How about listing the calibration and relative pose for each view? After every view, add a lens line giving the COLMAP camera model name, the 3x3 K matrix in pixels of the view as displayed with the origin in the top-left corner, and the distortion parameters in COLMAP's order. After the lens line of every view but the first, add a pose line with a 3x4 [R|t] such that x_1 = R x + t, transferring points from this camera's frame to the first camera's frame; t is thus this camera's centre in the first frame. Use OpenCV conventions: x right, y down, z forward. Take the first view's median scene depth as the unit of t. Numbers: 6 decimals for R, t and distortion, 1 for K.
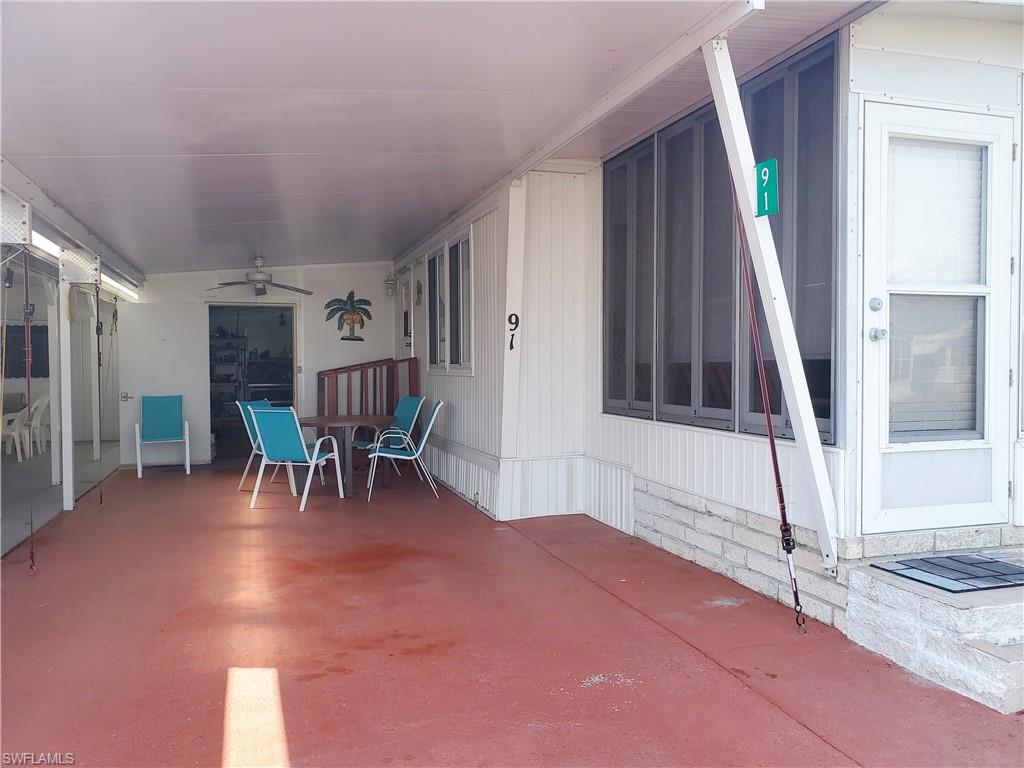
lens RADIAL K [[798.8, 0, 512.1], [0, 798.8, 383.7], [0, 0, 1]] dist [0.013177, -0.003685]
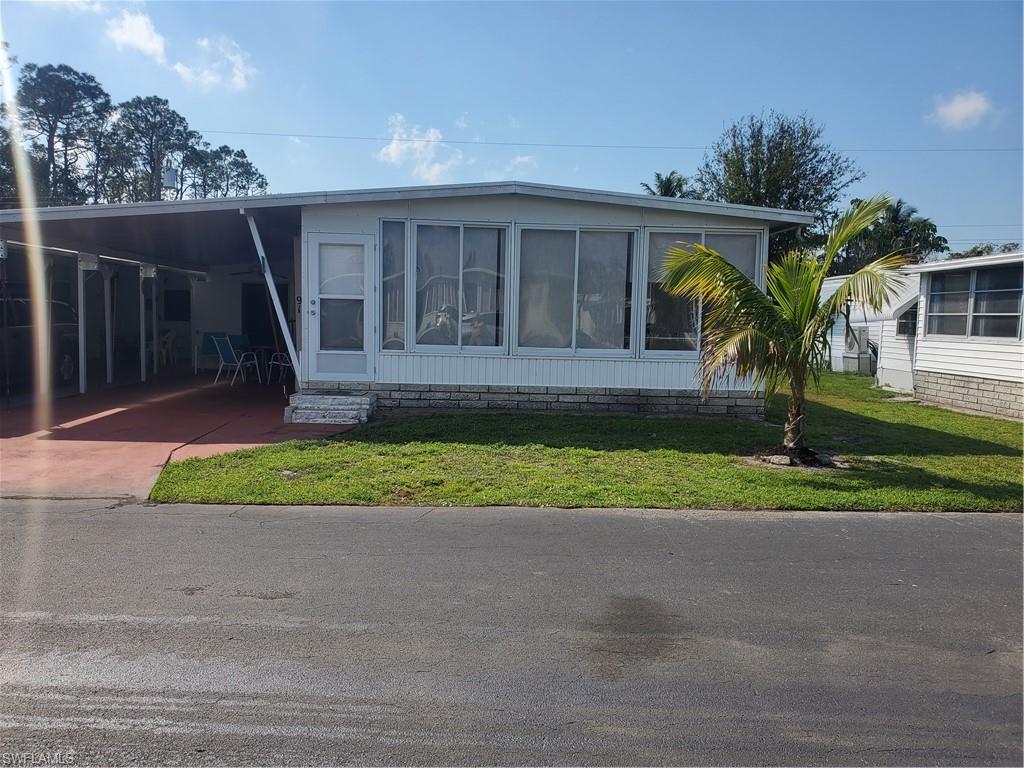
lens RADIAL K [[798.8, 0, 510.5], [0, 798.8, 383.5], [0, 0, 1]] dist [0.013177, -0.003685]
pose [[0.966222, 0.036460, -0.255117, 1.871126], [-0.018813, 0.997279, 0.071276, -0.025900], [0.257022, -0.064069, 0.964279, -1.607732]]
